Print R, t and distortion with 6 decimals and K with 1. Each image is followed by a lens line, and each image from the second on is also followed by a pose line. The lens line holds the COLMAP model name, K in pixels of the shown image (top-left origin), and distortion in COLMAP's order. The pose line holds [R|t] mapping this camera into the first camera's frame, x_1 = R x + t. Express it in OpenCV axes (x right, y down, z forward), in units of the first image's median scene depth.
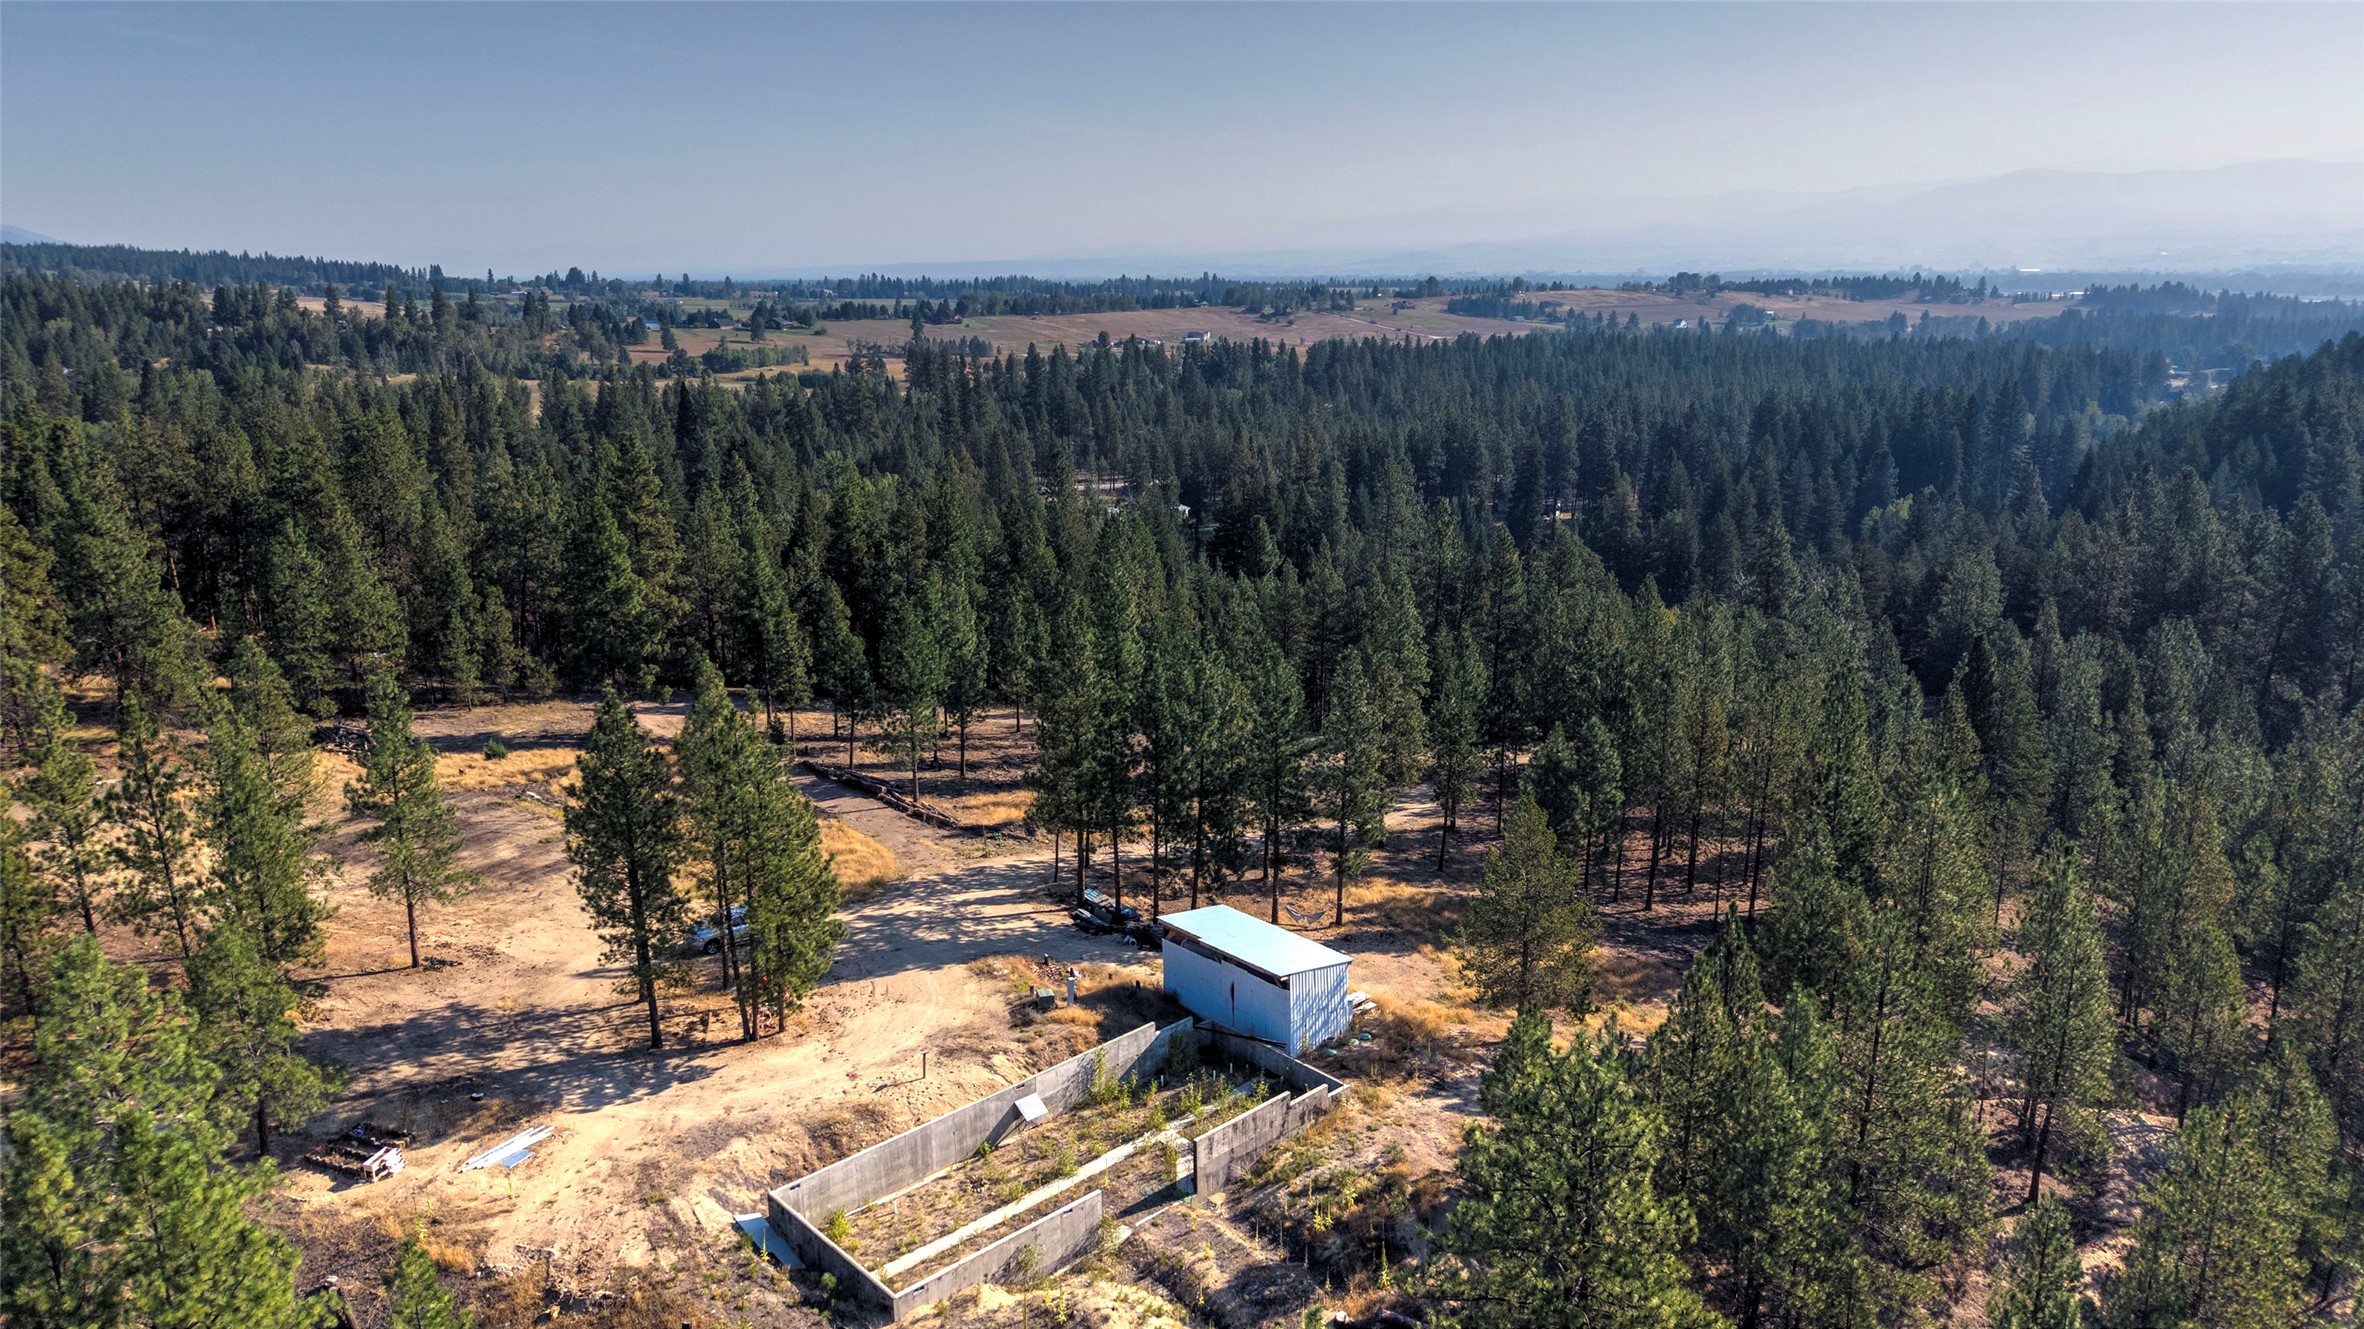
lens RADIAL K [[1596.0, 0, 1180.7], [0, 1596.0, 660.6], [0, 0, 1]] dist [0.043912, -0.045176]
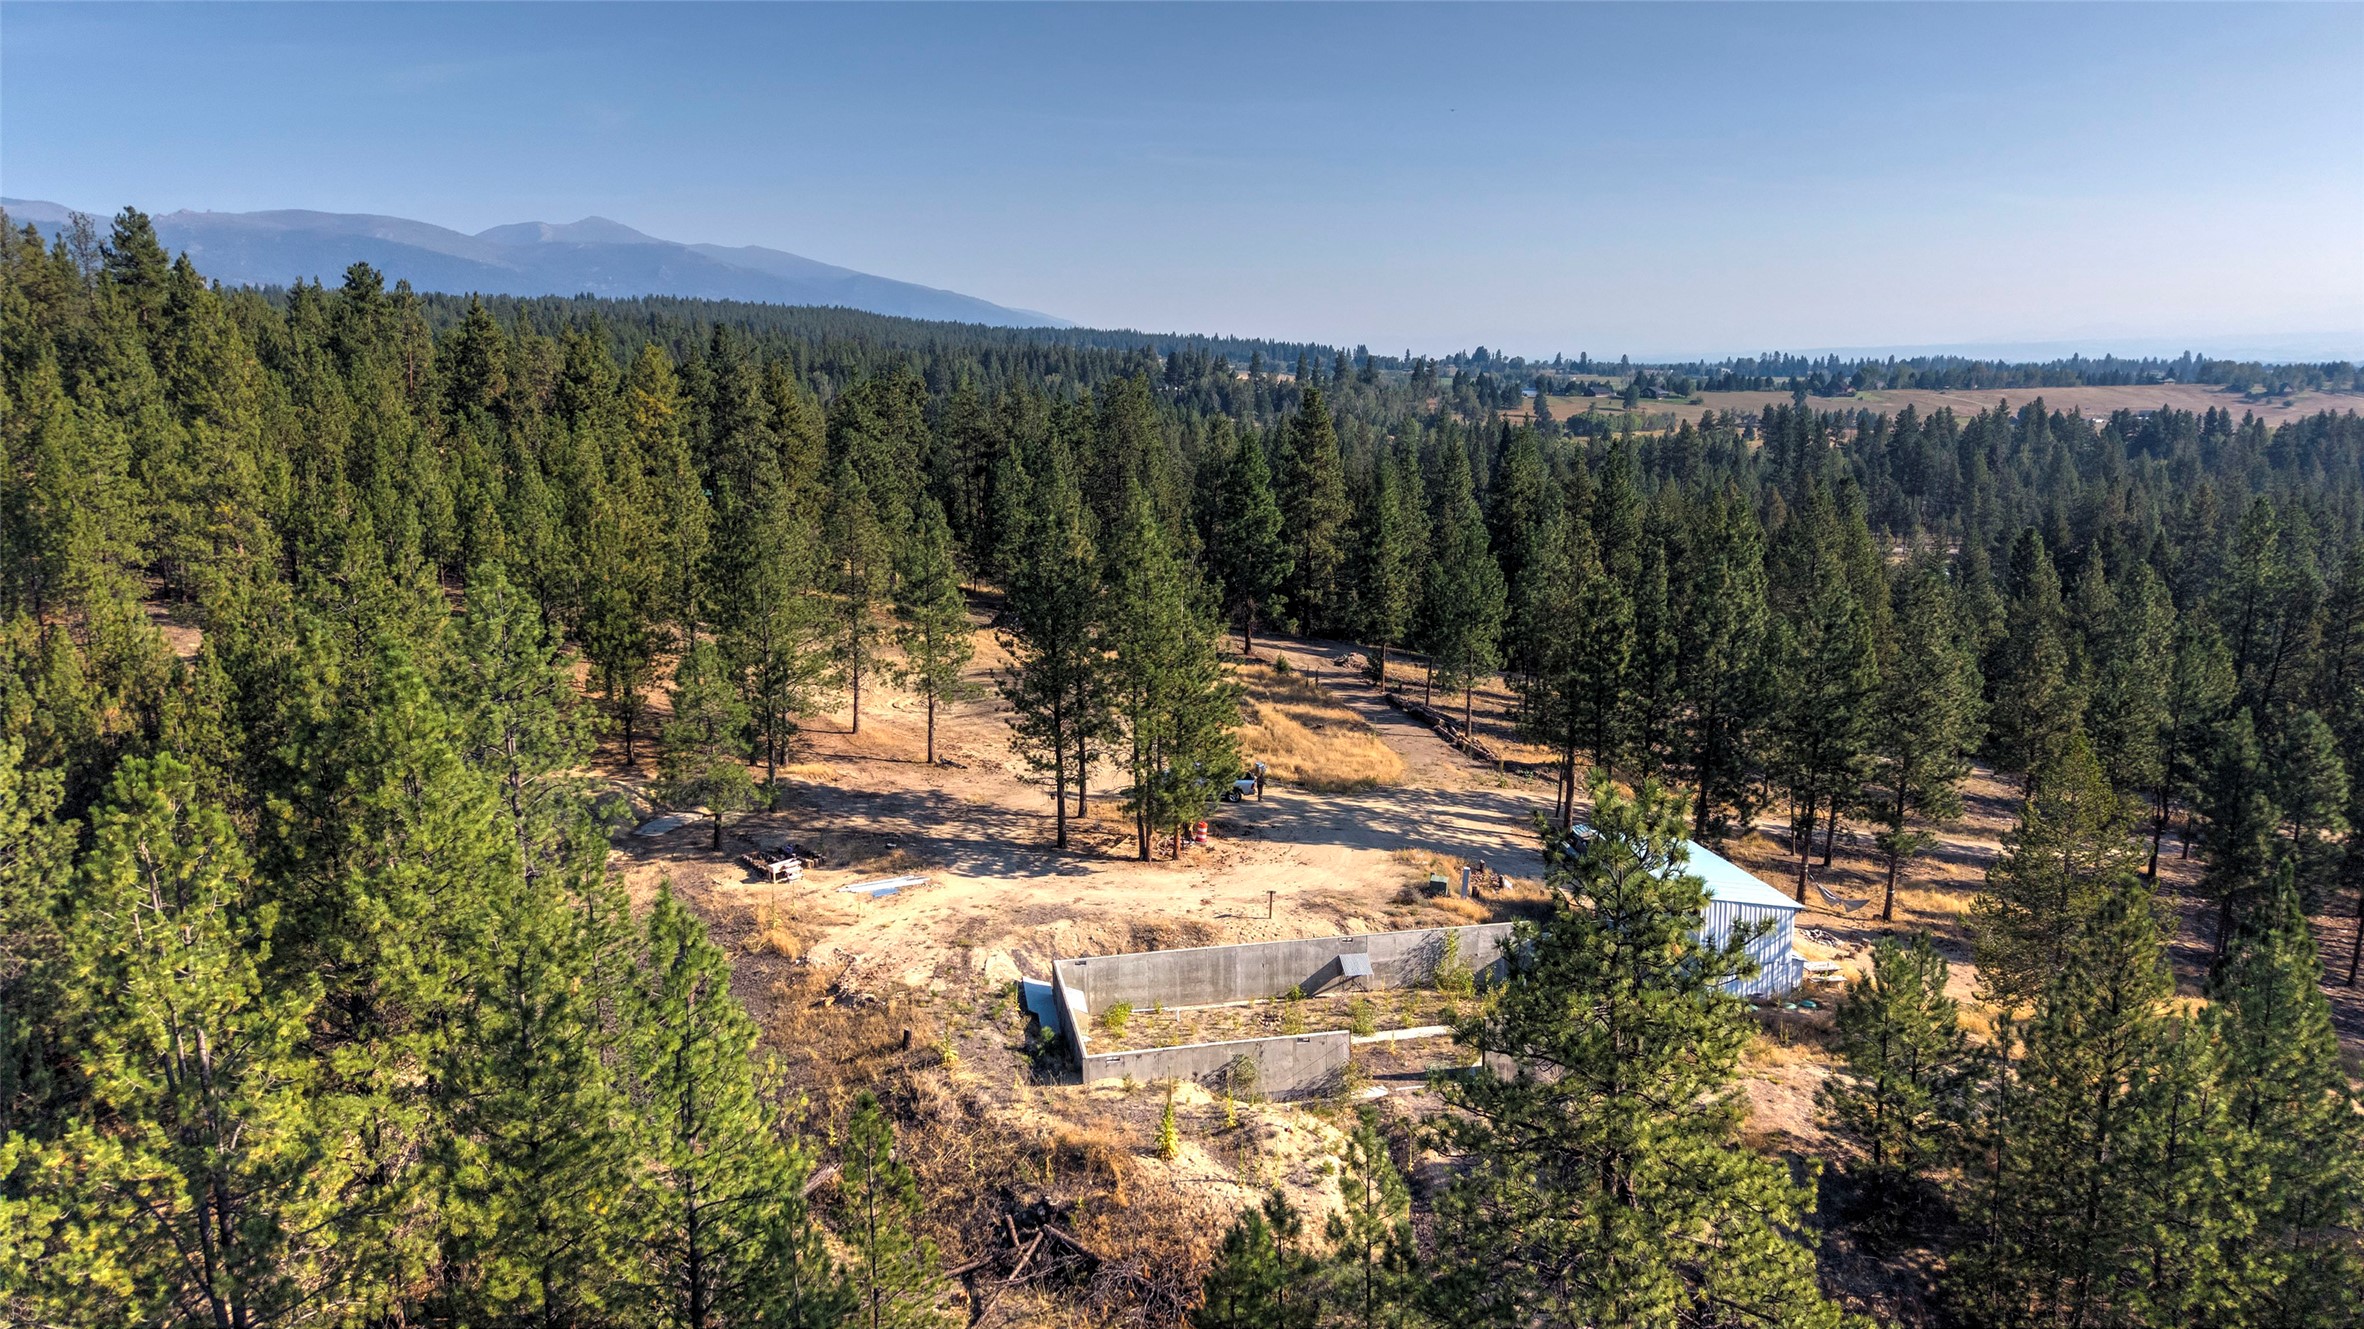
lens RADIAL K [[1596.0, 0, 1179.7], [0, 1596.0, 658.0], [0, 0, 1]] dist [0.043912, -0.045176]
pose [[0.853101, 0.101038, -0.511868, 0.213023], [-0.130114, 0.991273, -0.021187, 0.104916], [0.505261, 0.084676, 0.858803, 0.108036]]
